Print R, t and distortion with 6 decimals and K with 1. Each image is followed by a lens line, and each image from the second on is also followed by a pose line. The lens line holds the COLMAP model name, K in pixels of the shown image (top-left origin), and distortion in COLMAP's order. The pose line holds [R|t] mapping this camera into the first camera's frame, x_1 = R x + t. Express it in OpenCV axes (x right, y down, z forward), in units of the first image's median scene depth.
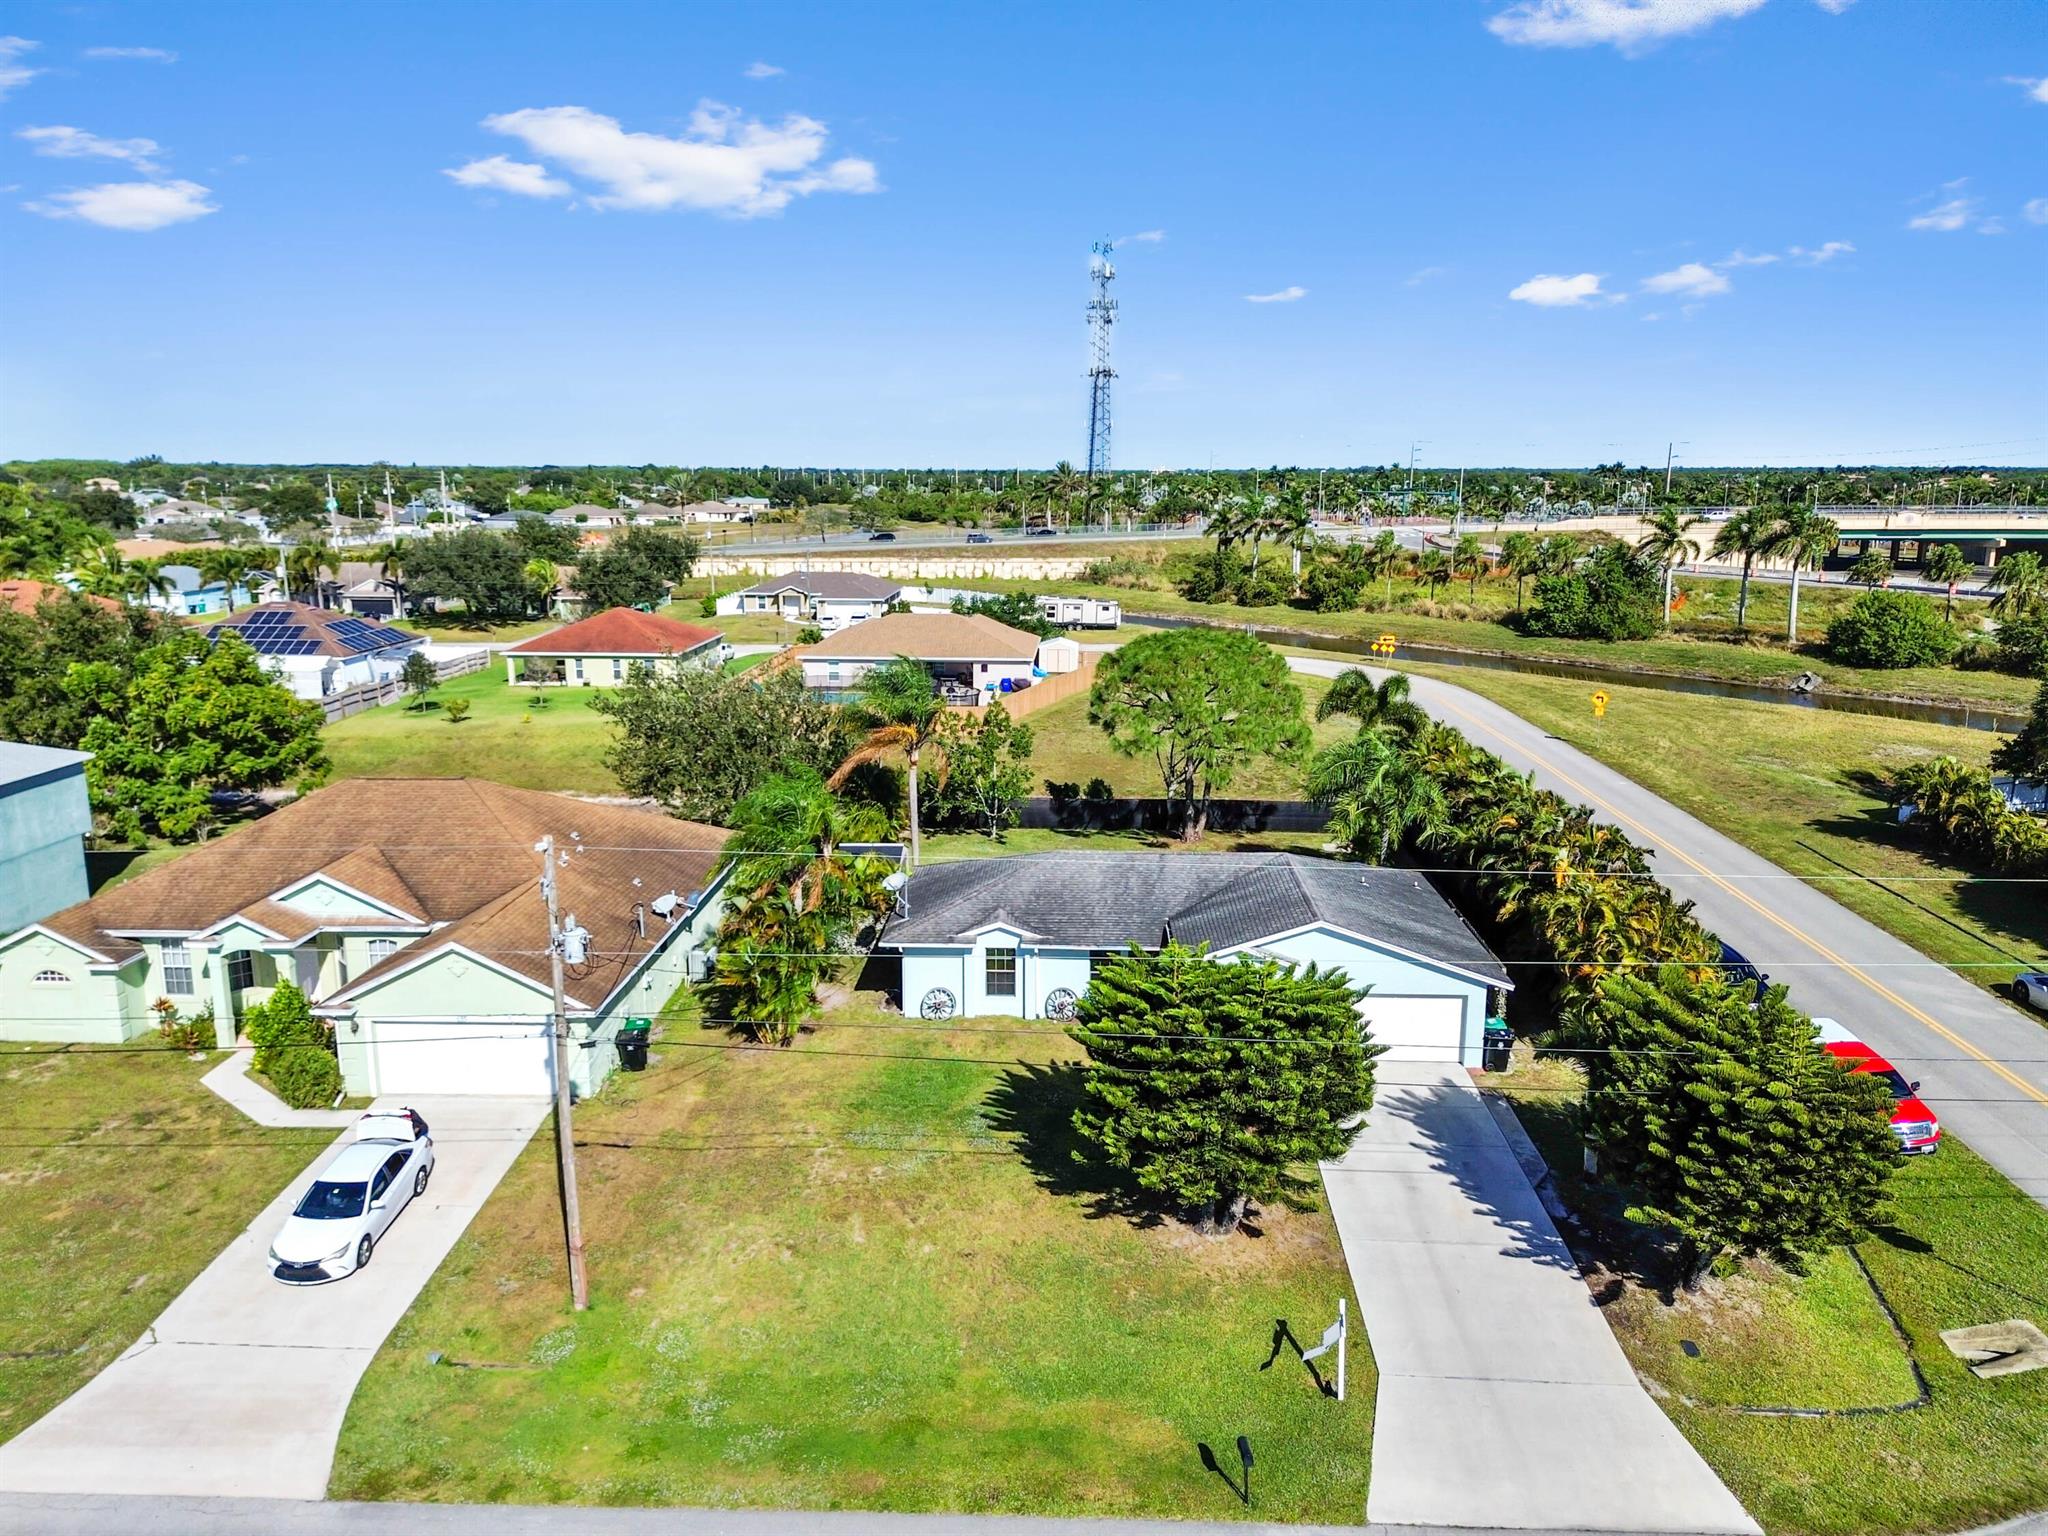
lens RADIAL K [[1446.0, 0, 1033.7], [0, 1446.0, 762.5], [0, 0, 1]] dist [0.072203, -0.067845]
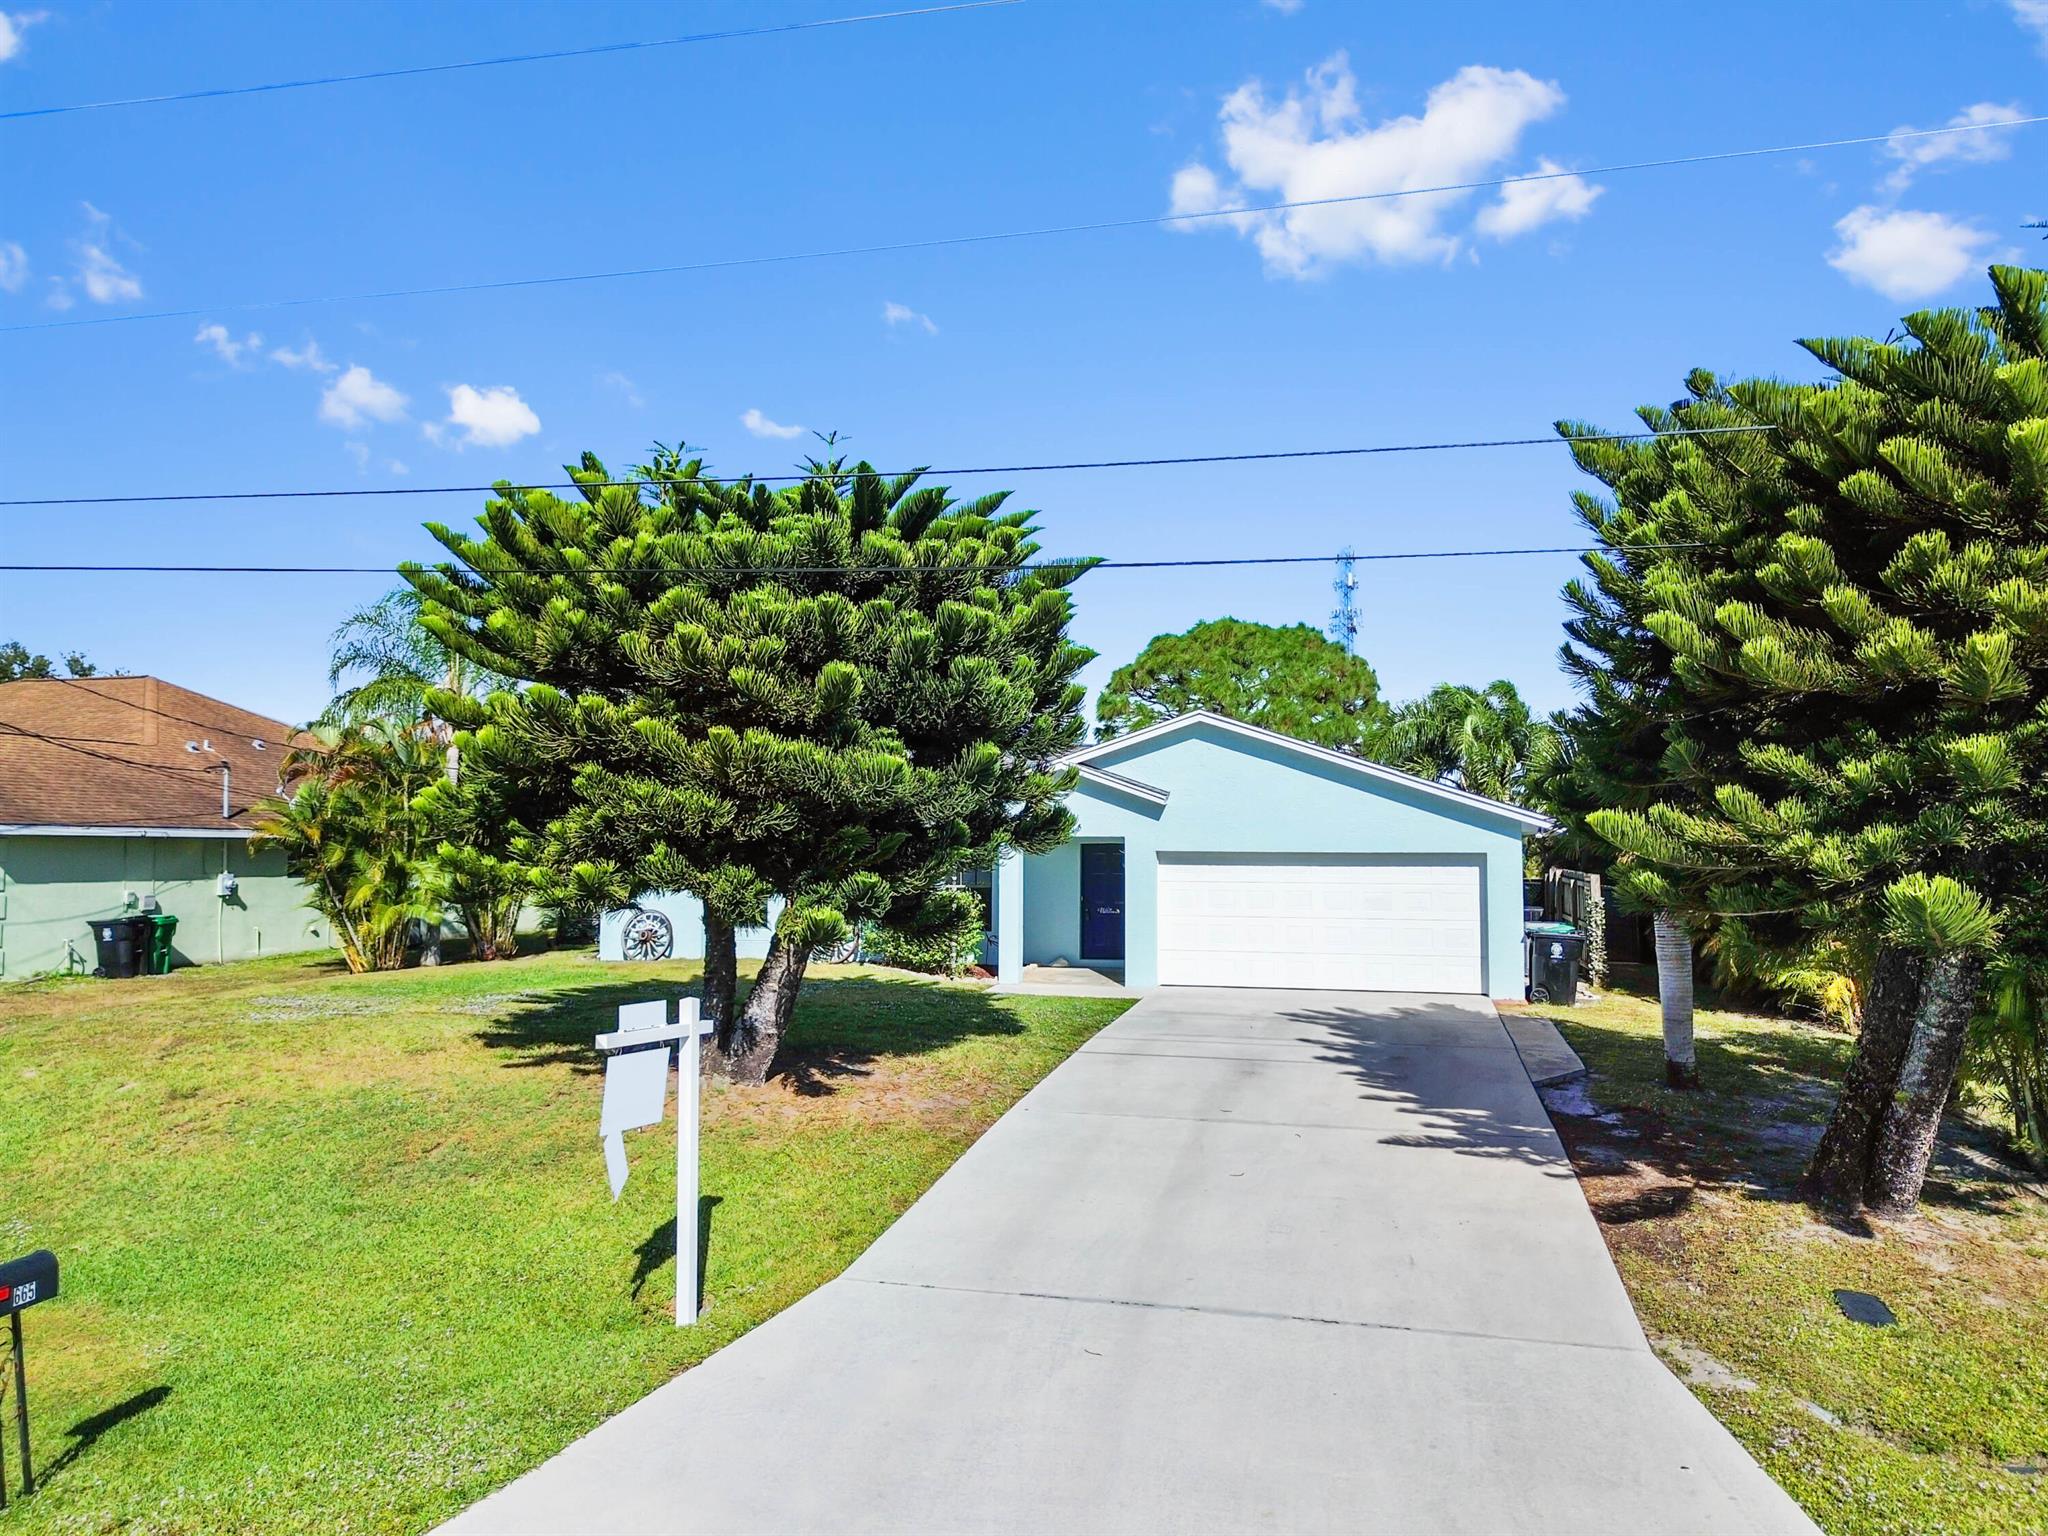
lens RADIAL K [[1446.0, 0, 1033.7], [0, 1446.0, 762.5], [0, 0, 1]] dist [0.072203, -0.067845]
pose [[0.981482, -0.011378, -0.191215, 0.300837], [-0.036130, 0.969320, -0.243131, 0.332443], [0.188115, 0.245538, 0.950960, 0.574840]]
